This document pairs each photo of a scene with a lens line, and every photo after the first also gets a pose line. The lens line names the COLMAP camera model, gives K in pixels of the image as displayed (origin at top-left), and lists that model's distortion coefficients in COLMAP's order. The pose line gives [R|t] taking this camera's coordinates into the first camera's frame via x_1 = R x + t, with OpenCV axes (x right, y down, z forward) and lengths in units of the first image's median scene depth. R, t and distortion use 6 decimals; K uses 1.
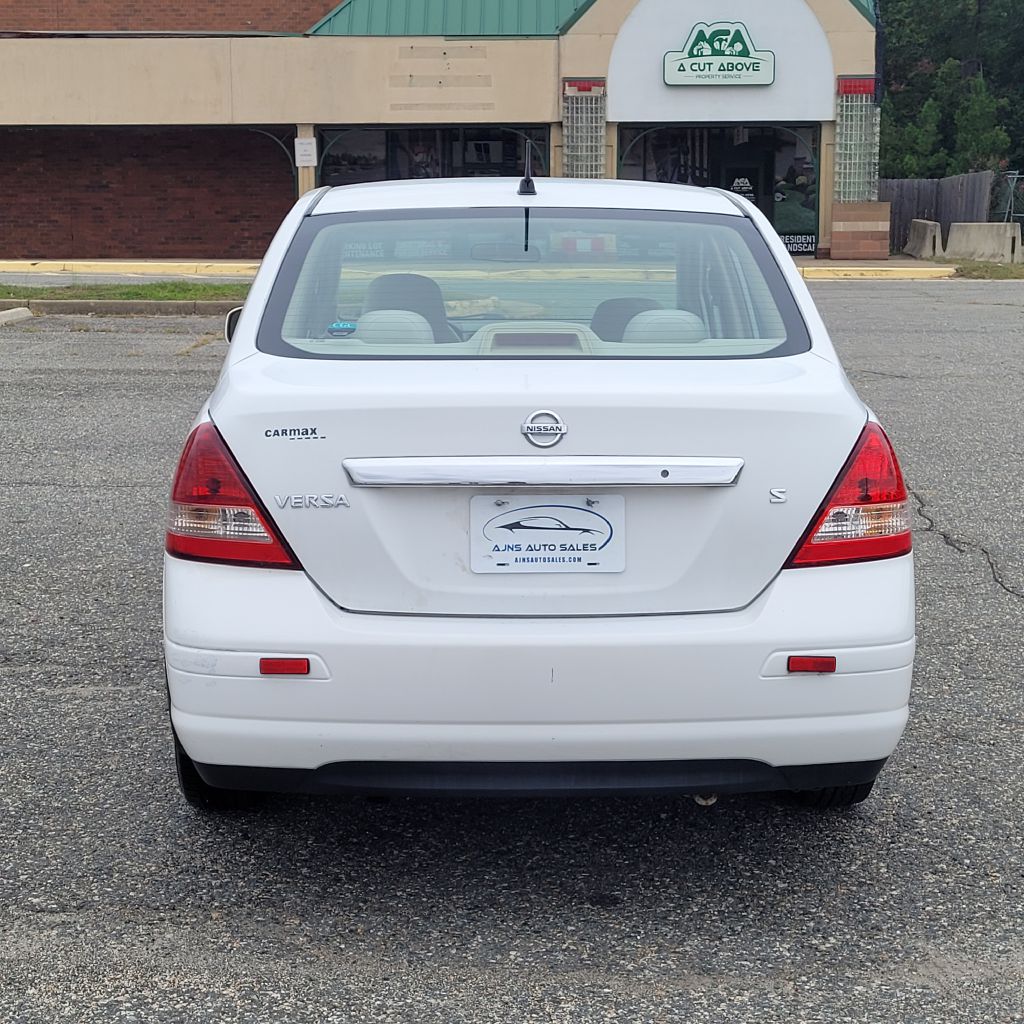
lens RADIAL K [[1829.3, 0, 506.1], [0, 1829.3, 509.3], [0, 0, 1]] dist [0.040036, 0.000000]
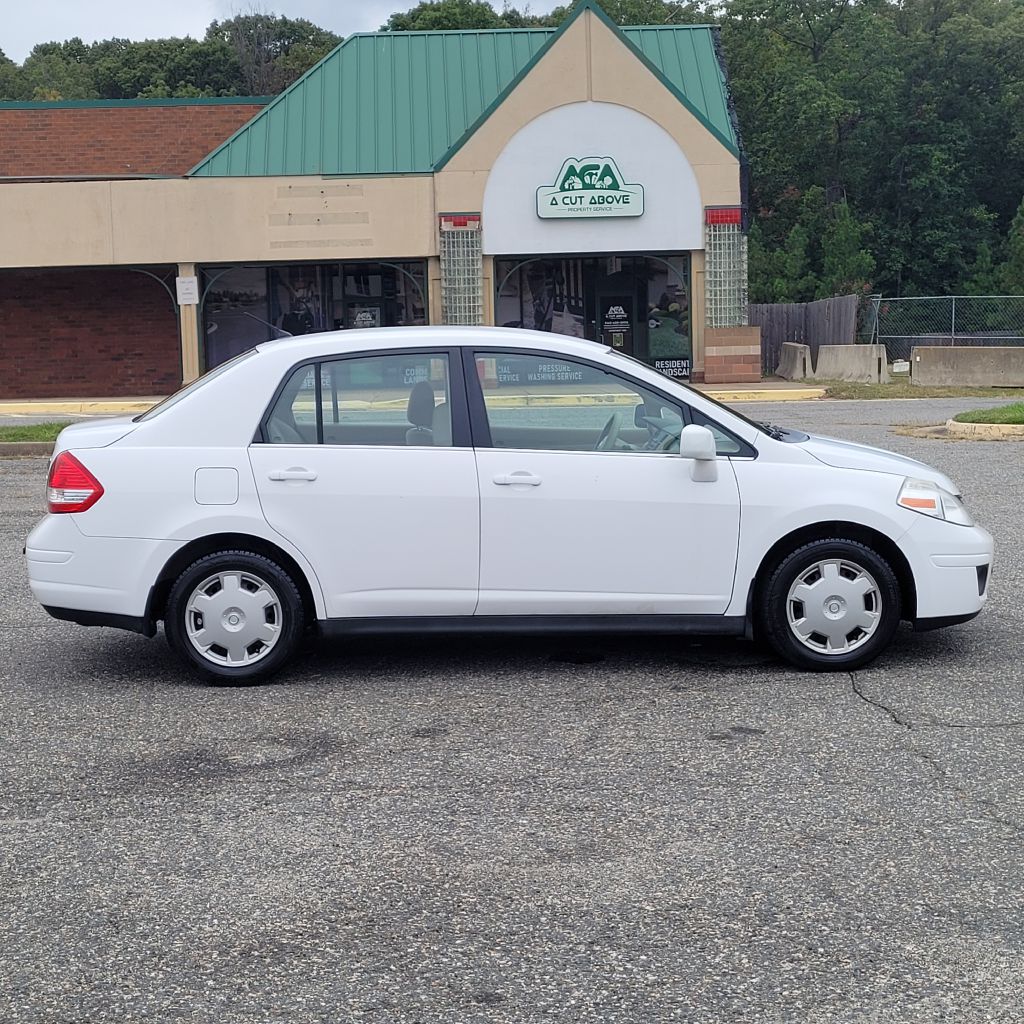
lens RADIAL K [[1829.3, 0, 479.2], [0, 1829.3, 518.7], [0, 0, 1]] dist [0.040036, 0.000000]
pose [[0.998483, -0.027718, 0.047567, 0.000146], [0.030695, 0.997539, -0.063037, -0.000071], [-0.045702, 0.064401, 0.996877, -0.009652]]
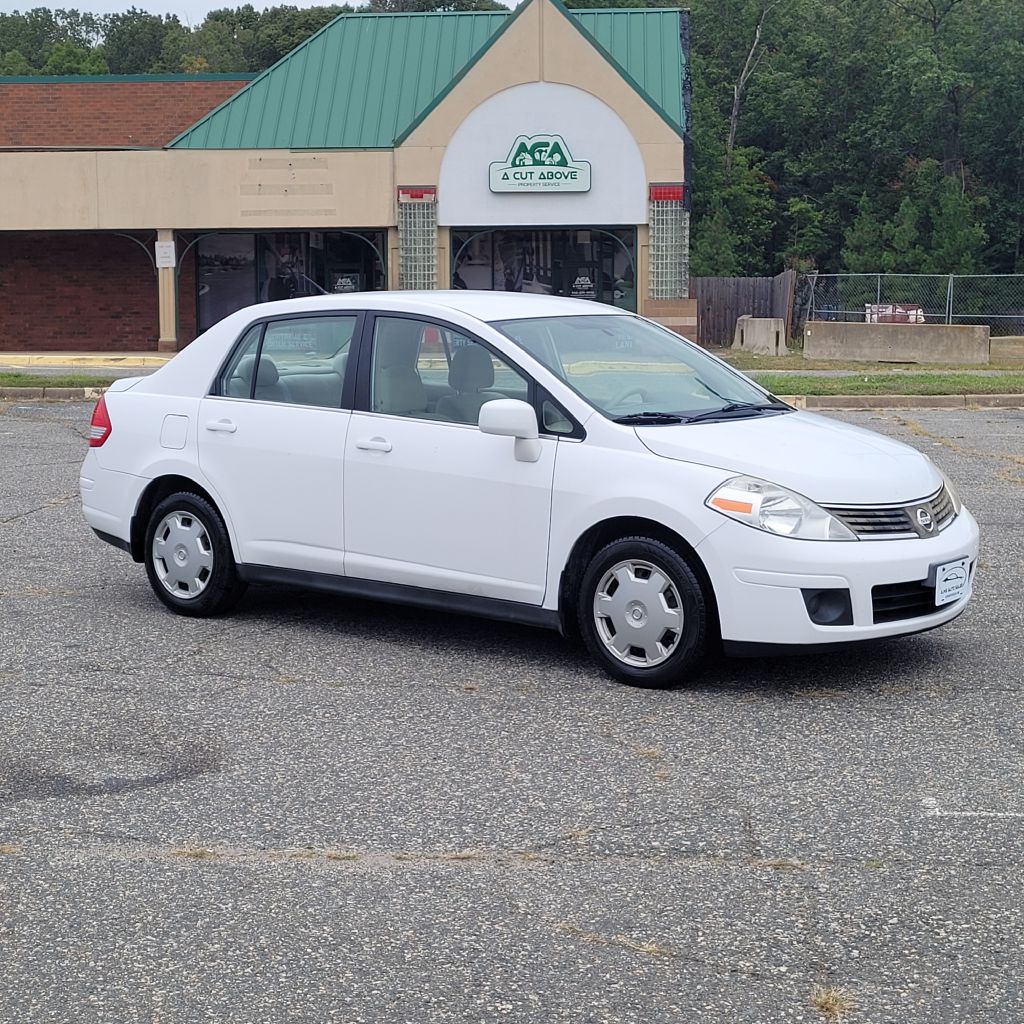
lens RADIAL K [[1829.3, 0, 510.1], [0, 1829.3, 506.1], [0, 0, 1]] dist [0.040036, 0.000000]
pose [[0.998683, 0.003471, -0.051181, 0.153337], [-0.006129, 0.998636, -0.051859, 0.010300], [0.050931, 0.052104, 0.997342, -0.070883]]
